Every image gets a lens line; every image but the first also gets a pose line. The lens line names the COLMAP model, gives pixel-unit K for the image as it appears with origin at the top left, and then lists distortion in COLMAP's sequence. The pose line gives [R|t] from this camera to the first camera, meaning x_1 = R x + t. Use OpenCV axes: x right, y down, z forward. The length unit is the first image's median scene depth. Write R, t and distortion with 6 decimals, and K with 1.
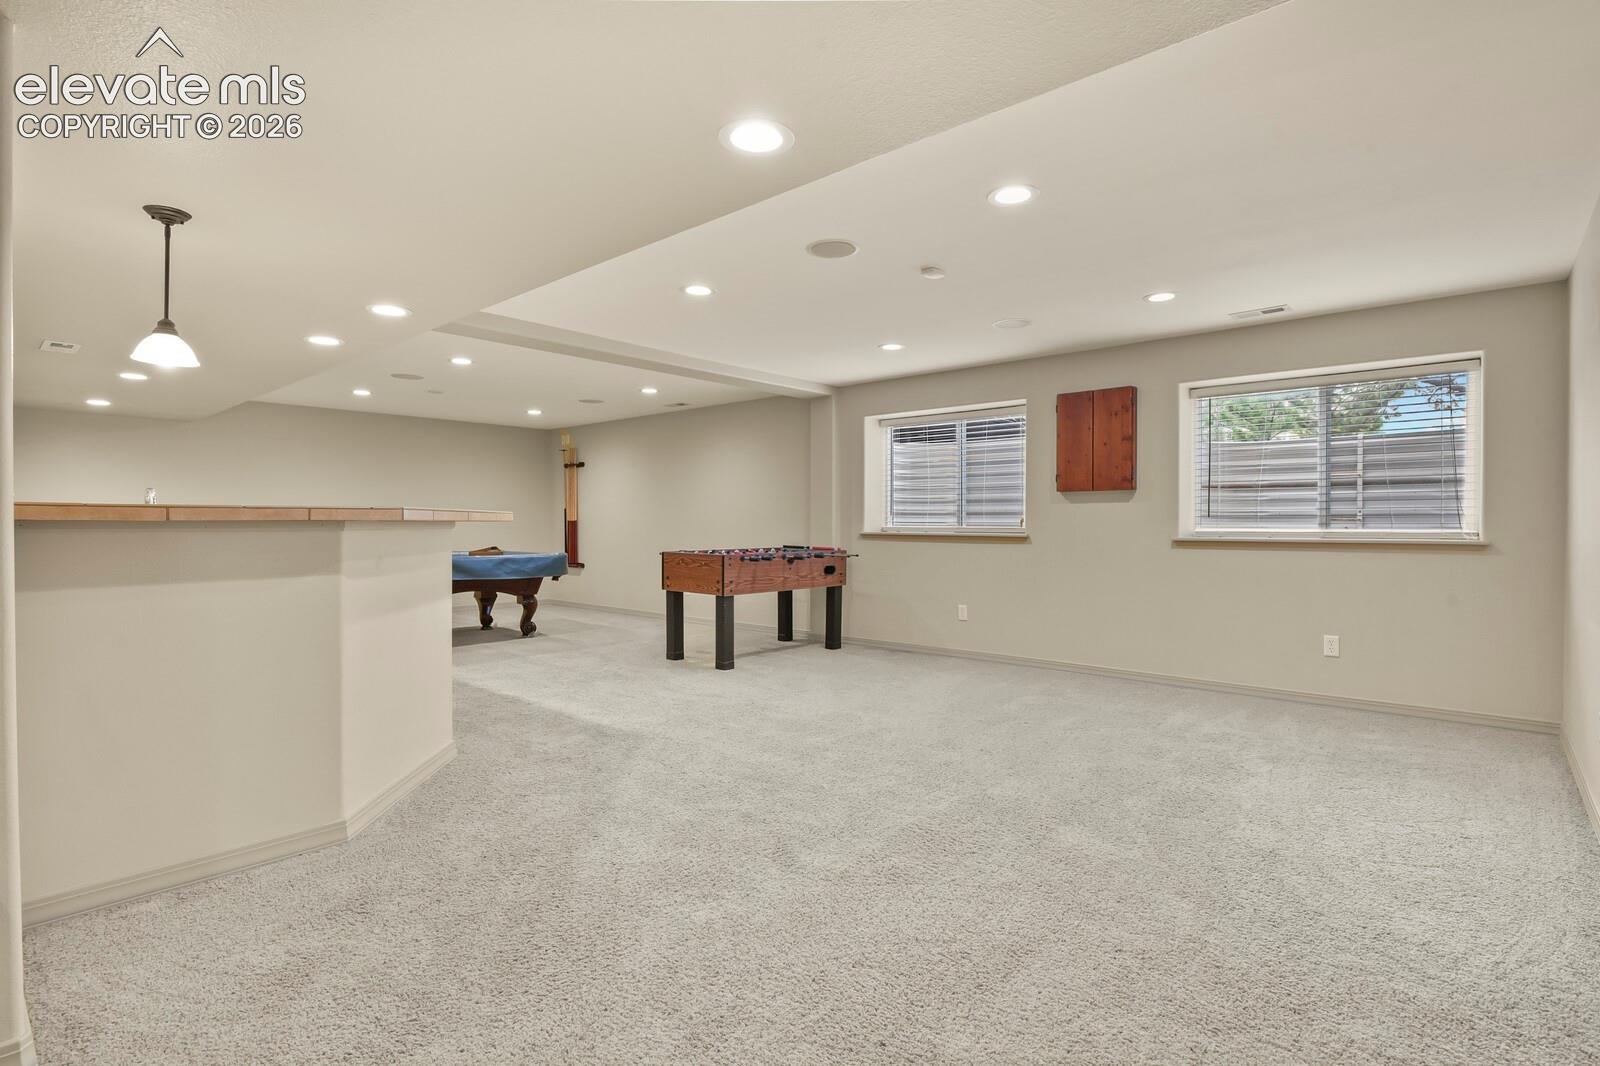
lens RADIAL K [[775.9, 0, 805.7], [0, 775.9, 526.9], [0, 0, 1]] dist [-0.000581, -0.000426]
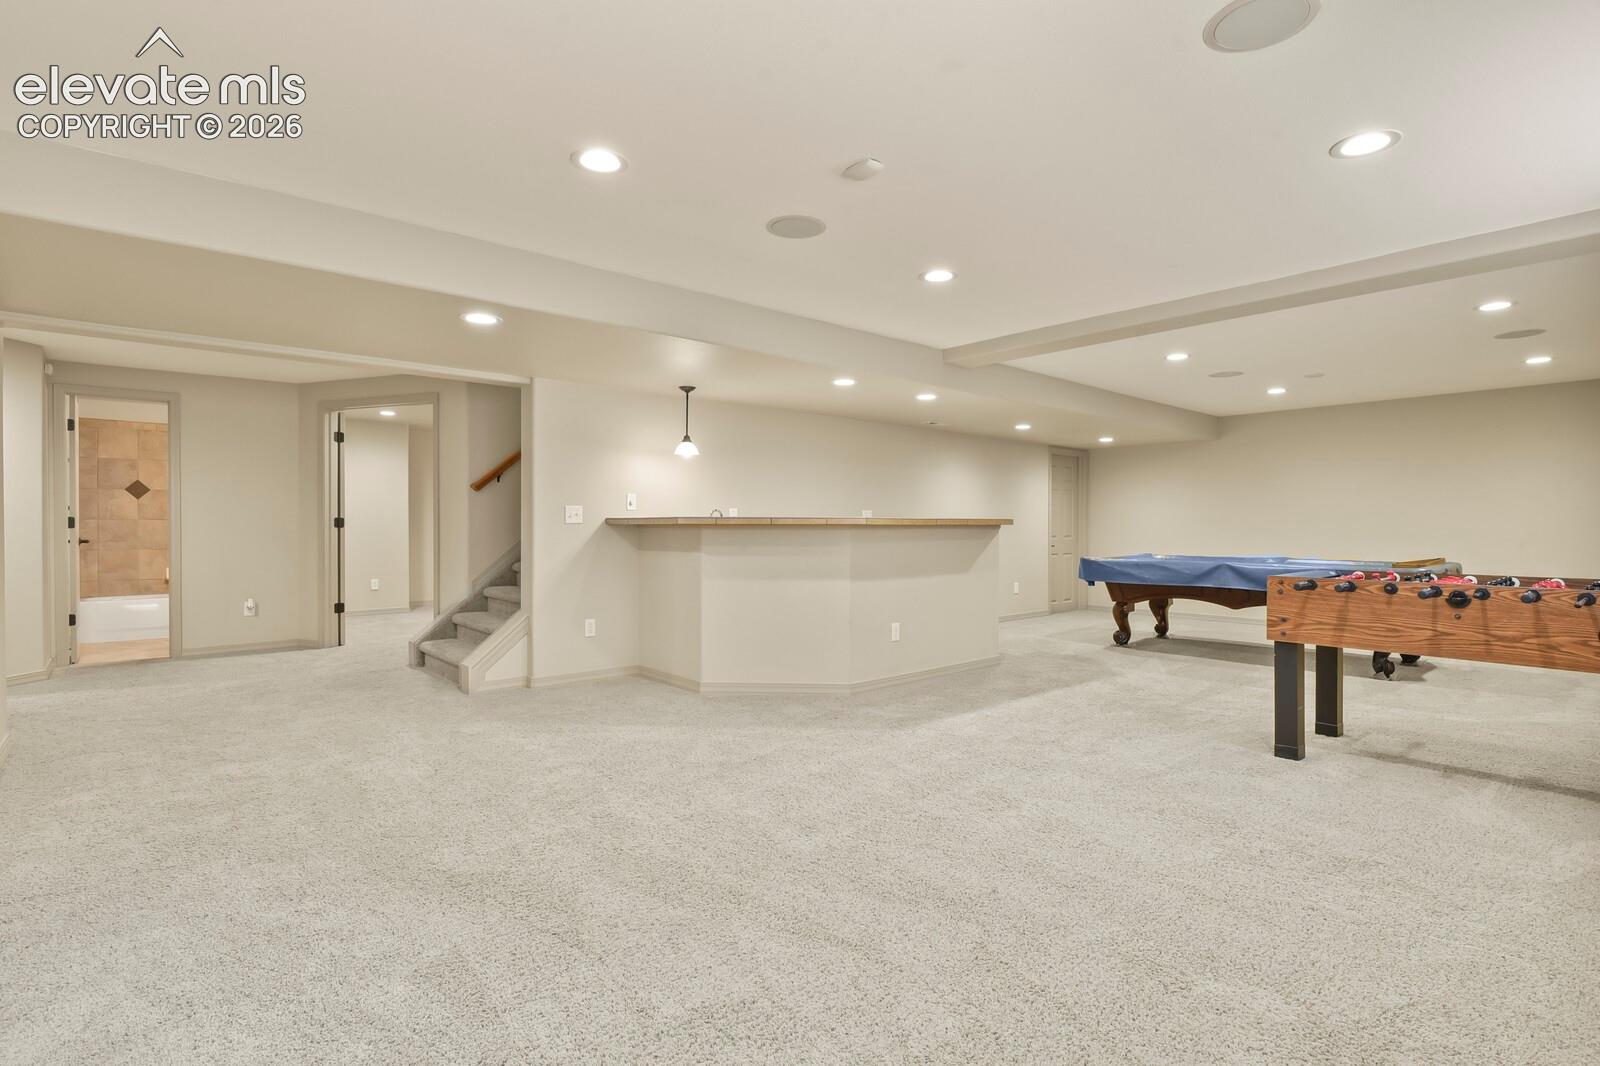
lens RADIAL K [[775.9, 0, 805.9], [0, 775.9, 530.7], [0, 0, 1]] dist [-0.000581, -0.000426]
pose [[-0.138232, 0.003551, -0.990394, 0.617057], [-0.007101, 0.999964, 0.004577, -0.001433], [0.990374, 0.007665, -0.138202, 0.748366]]
